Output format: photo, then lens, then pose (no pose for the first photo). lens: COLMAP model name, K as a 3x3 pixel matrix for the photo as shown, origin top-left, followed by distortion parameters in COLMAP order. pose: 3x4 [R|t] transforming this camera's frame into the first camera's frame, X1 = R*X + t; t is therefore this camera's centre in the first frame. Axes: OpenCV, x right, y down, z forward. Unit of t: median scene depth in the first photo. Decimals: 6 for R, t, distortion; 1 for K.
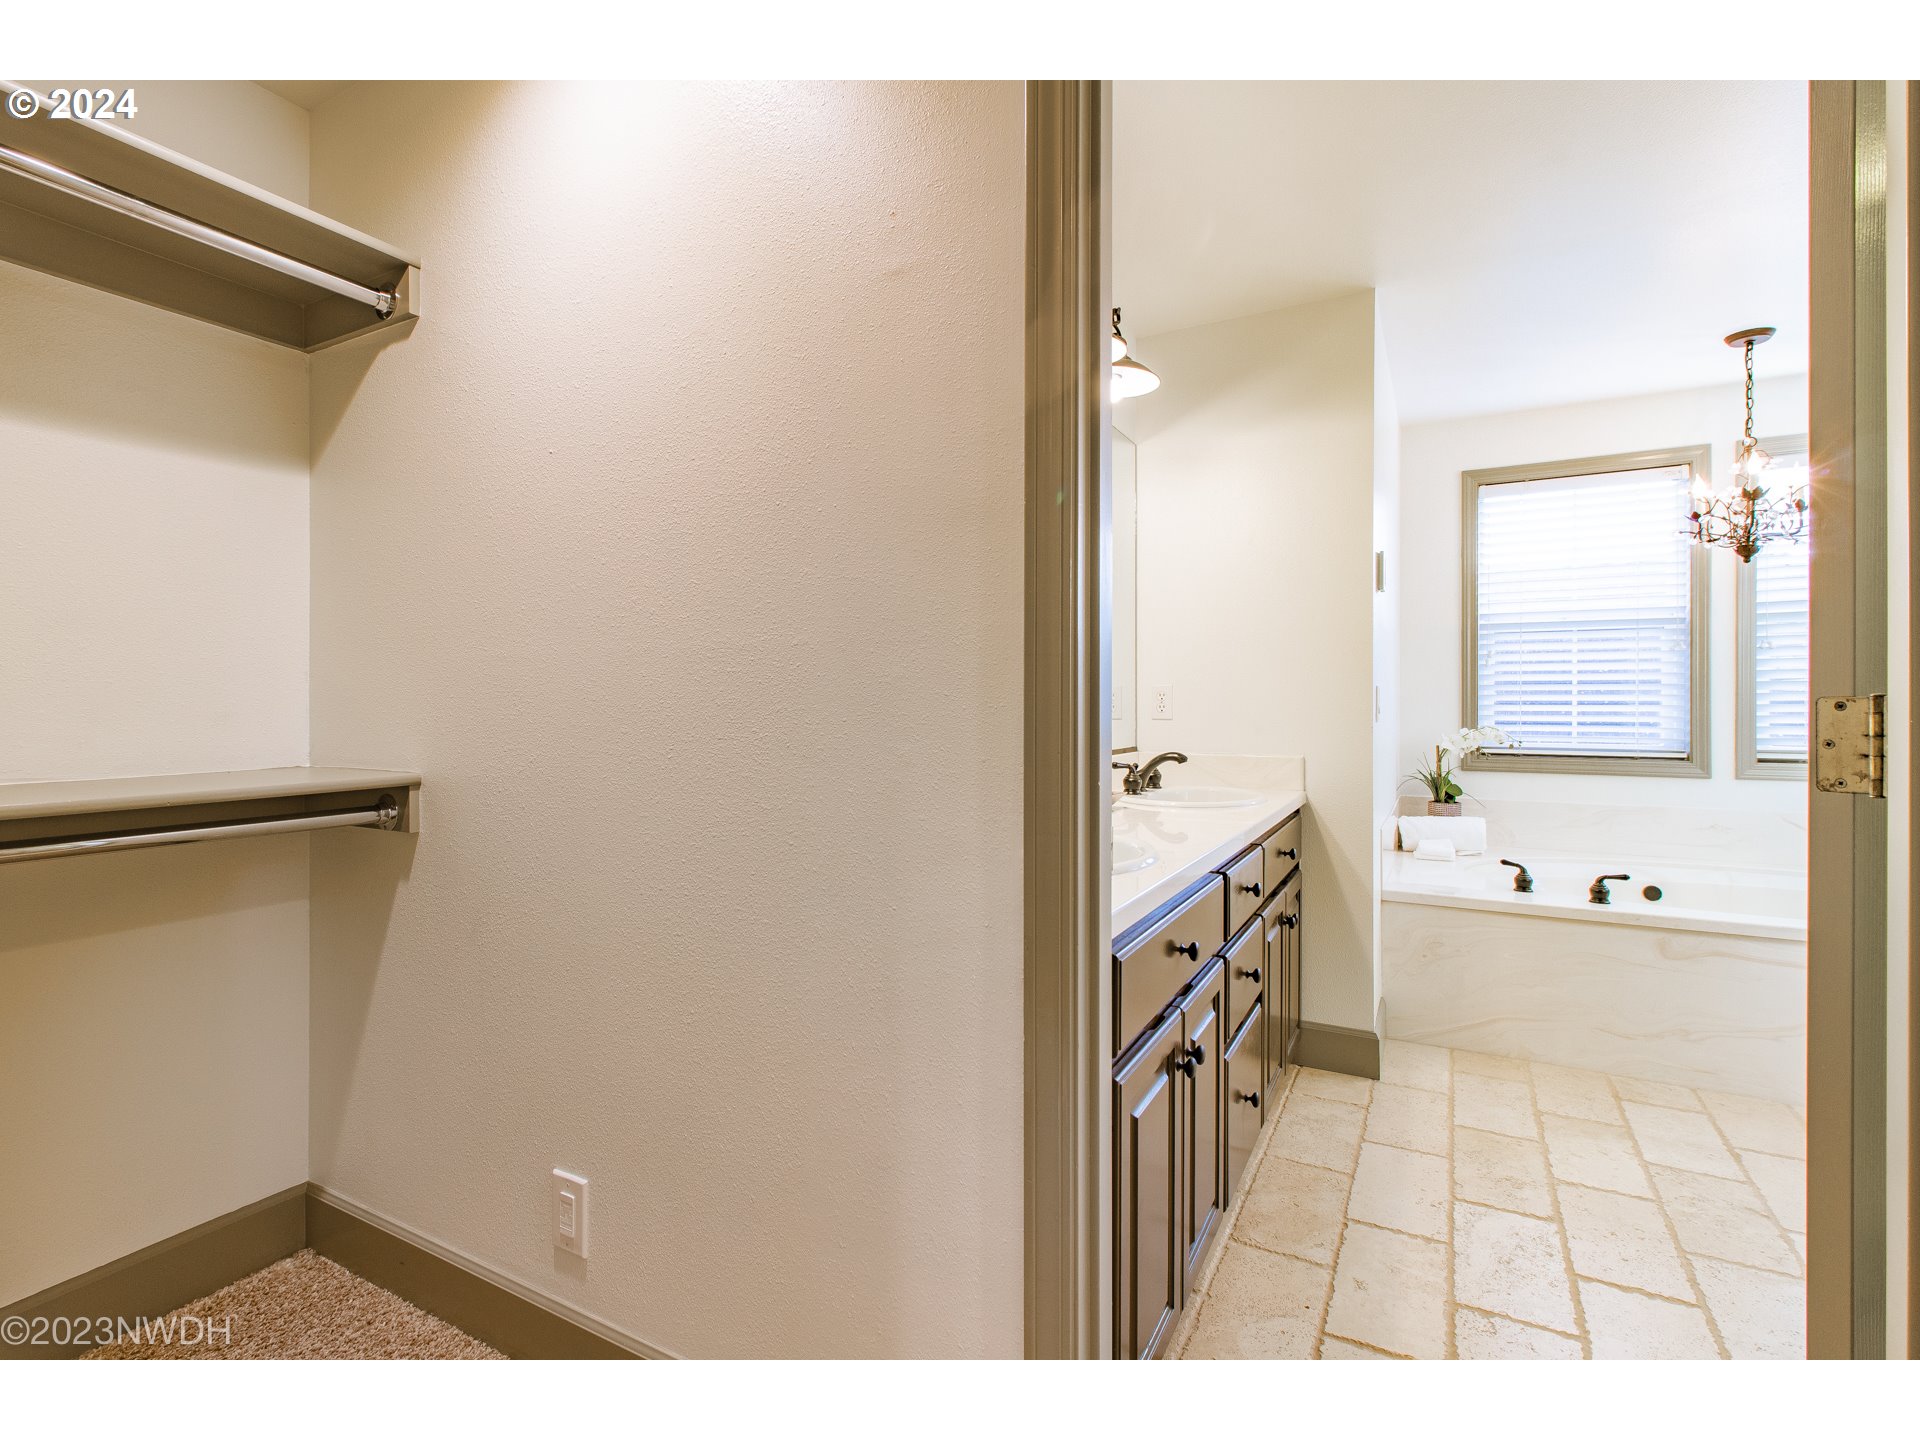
lens RADIAL K [[891.5, 0, 979.1], [0, 891.5, 704.6], [0, 0, 1]] dist [-0.001509, 0.001690]
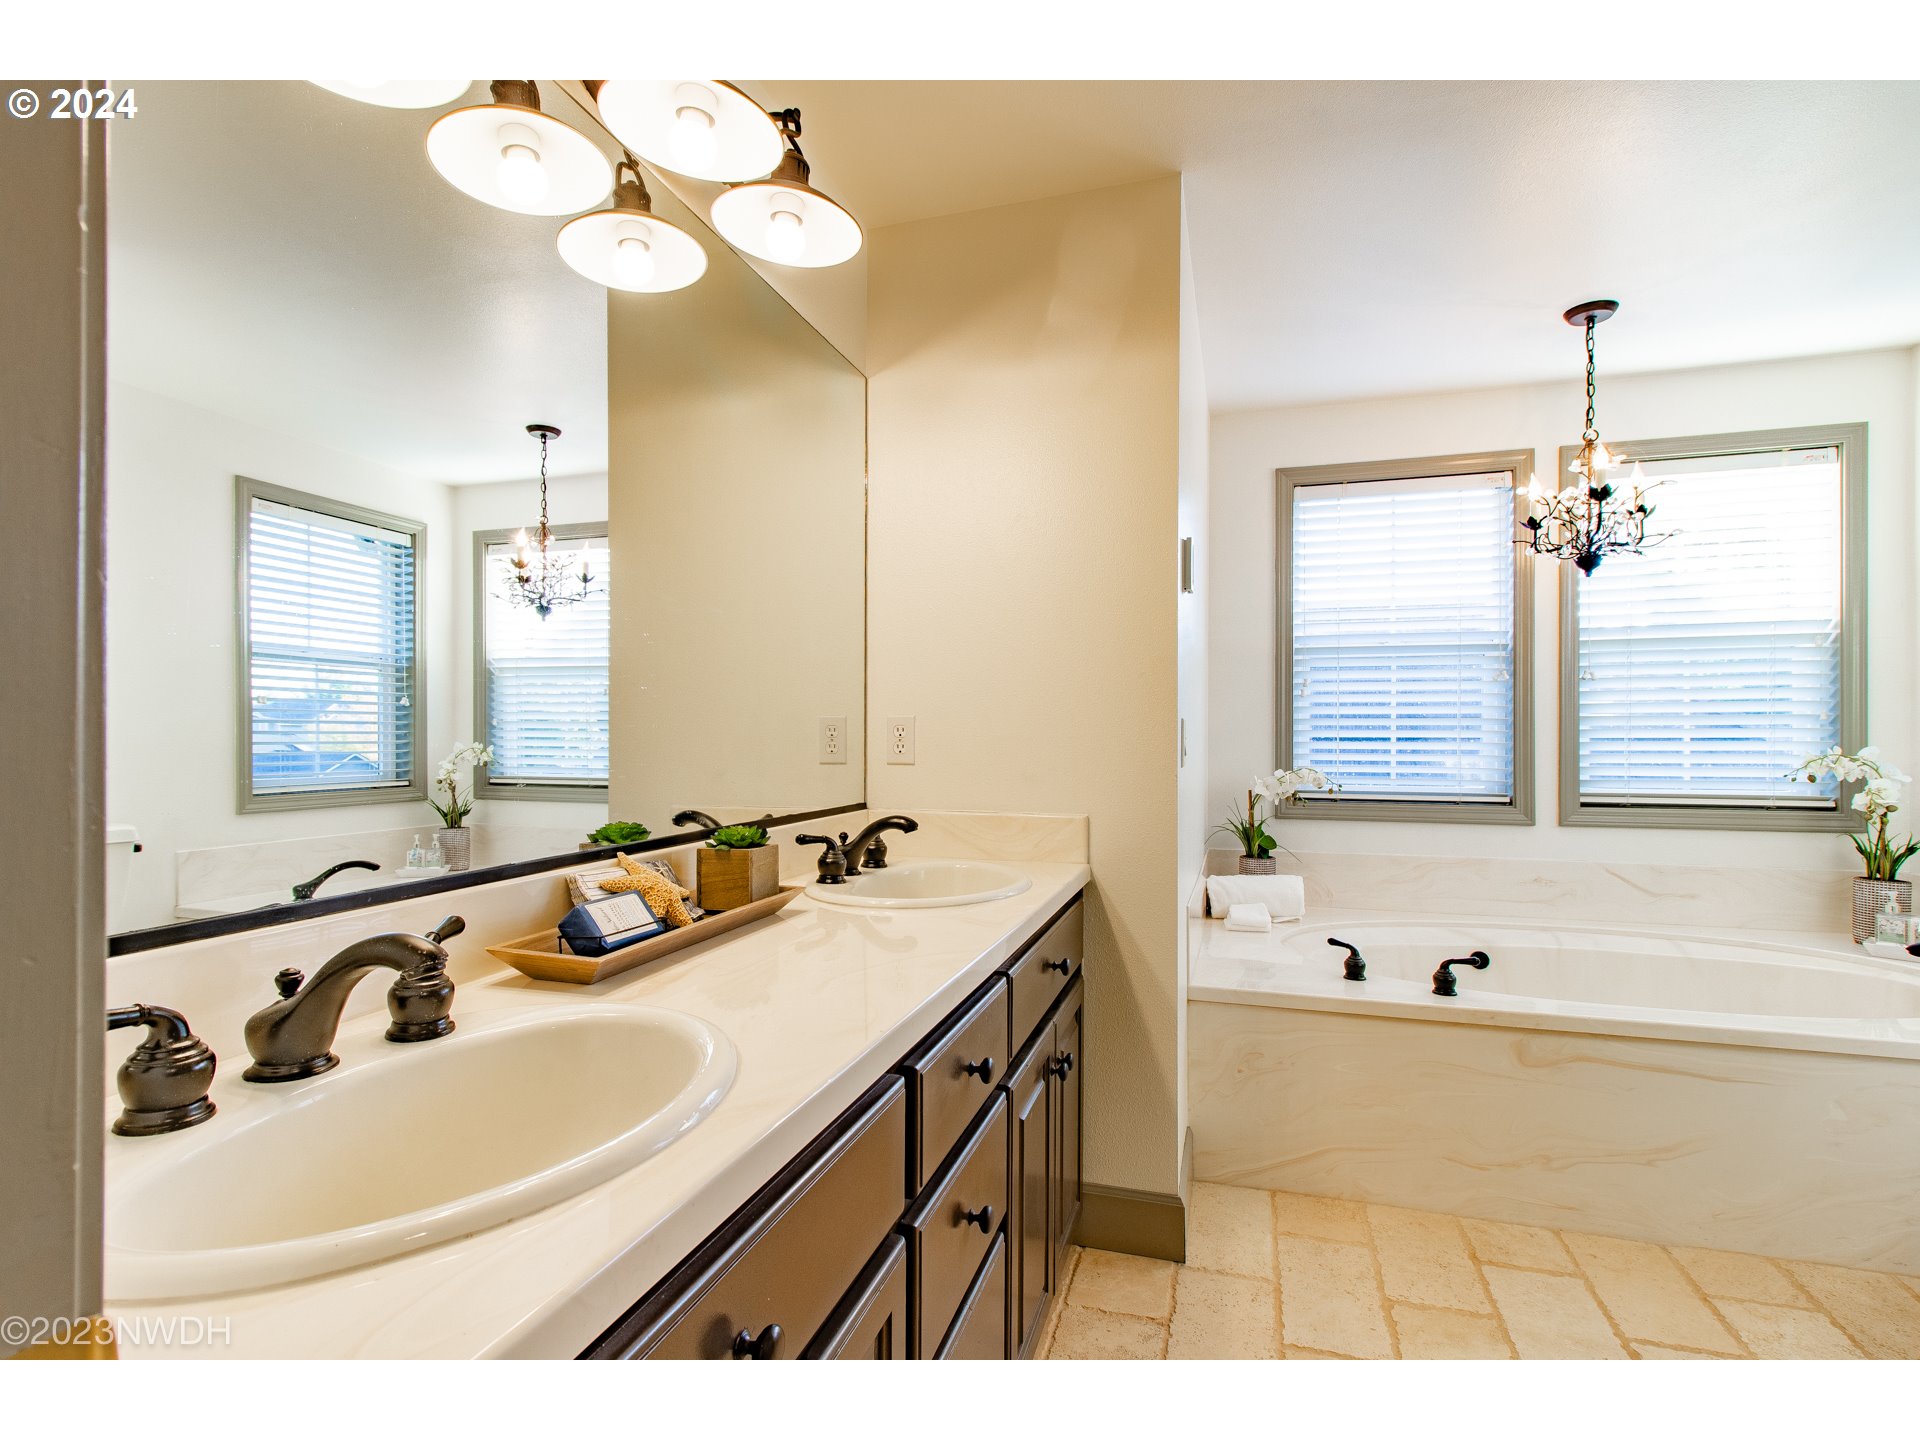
lens RADIAL K [[891.5, 0, 990.7], [0, 891.5, 739.0], [0, 0, 1]] dist [-0.001509, 0.001690]
pose [[0.978963, 0.000050, 0.204039, 0.127992], [-0.000465, 0.999998, 0.001988, -0.005175], [-0.204039, -0.002041, 0.978961, 0.282141]]
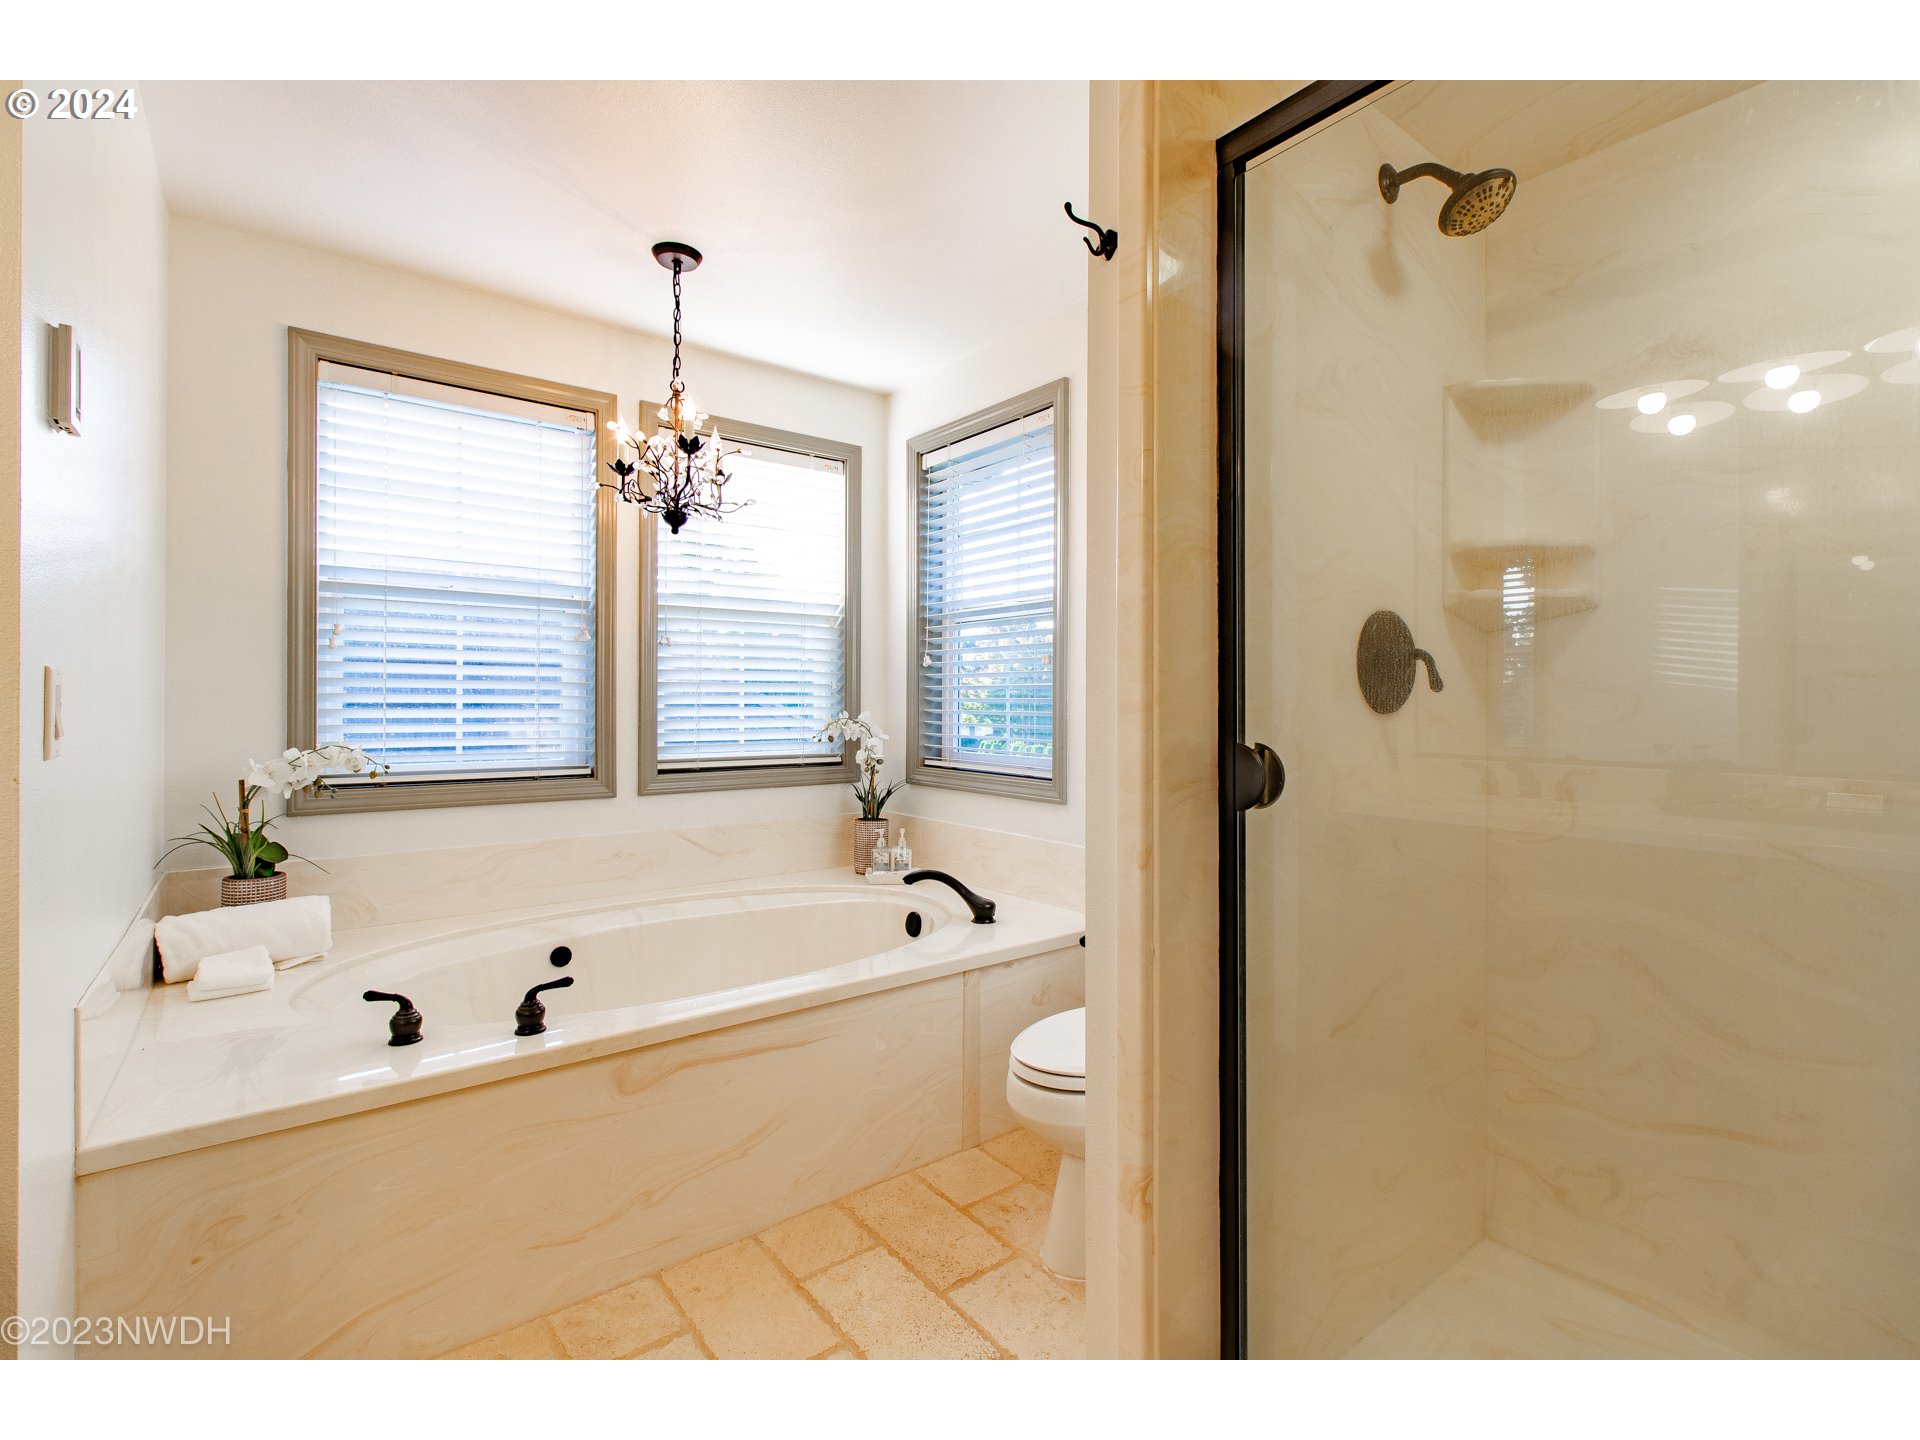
lens RADIAL K [[891.5, 0, 948.7], [0, 891.5, 700.7], [0, 0, 1]] dist [-0.001509, 0.001690]
pose [[0.420584, 0.004212, 0.907244, 0.234631], [-0.001650, 0.999991, -0.003877, -0.005077], [-0.907252, 0.000134, 0.420588, 0.436601]]
